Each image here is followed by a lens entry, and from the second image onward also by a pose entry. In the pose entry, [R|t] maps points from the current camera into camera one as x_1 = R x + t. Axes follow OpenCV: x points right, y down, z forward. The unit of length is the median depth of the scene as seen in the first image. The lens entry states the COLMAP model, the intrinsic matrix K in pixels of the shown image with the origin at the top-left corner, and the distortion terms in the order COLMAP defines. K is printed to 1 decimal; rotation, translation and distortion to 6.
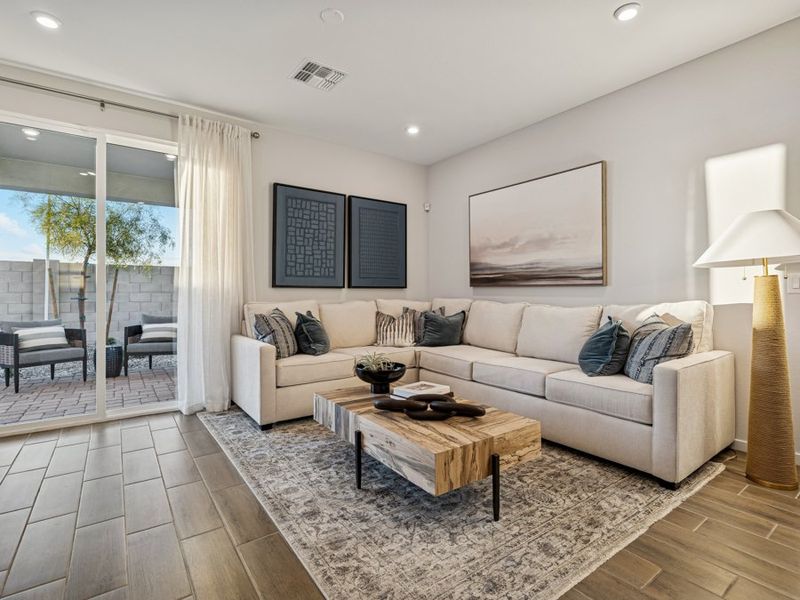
lens RADIAL K [[407.2, 0, 399.4], [0, 407.2, 290.8], [0, 0, 1]] dist [-0.000134, -0.000388]
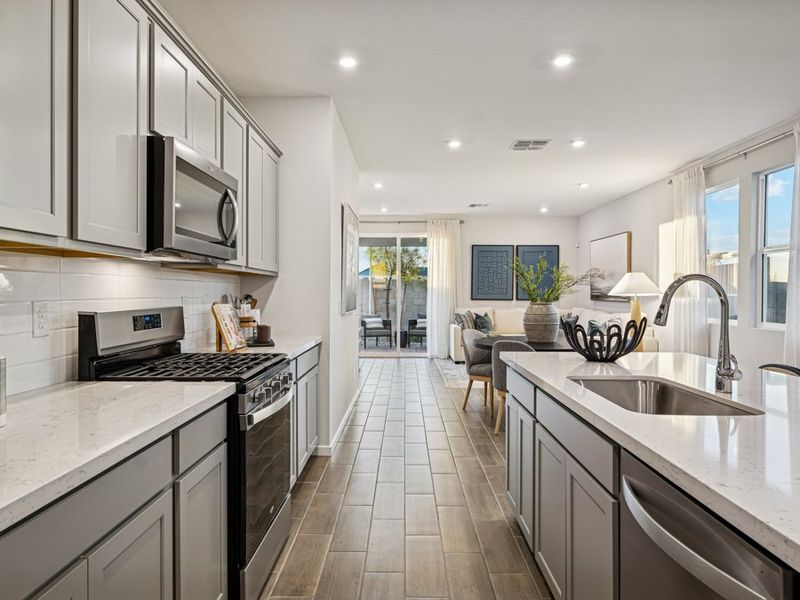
lens RADIAL K [[539.6, 0, 400.0], [0, 539.6, 300.0], [0, 0, 1]] dist [0.001488, -0.000157]
pose [[0.811703, 0.011046, -0.583965, 0.797587], [-0.000846, 0.999842, 0.017736, -0.047356], [0.584069, -0.013902, 0.811585, -1.110433]]
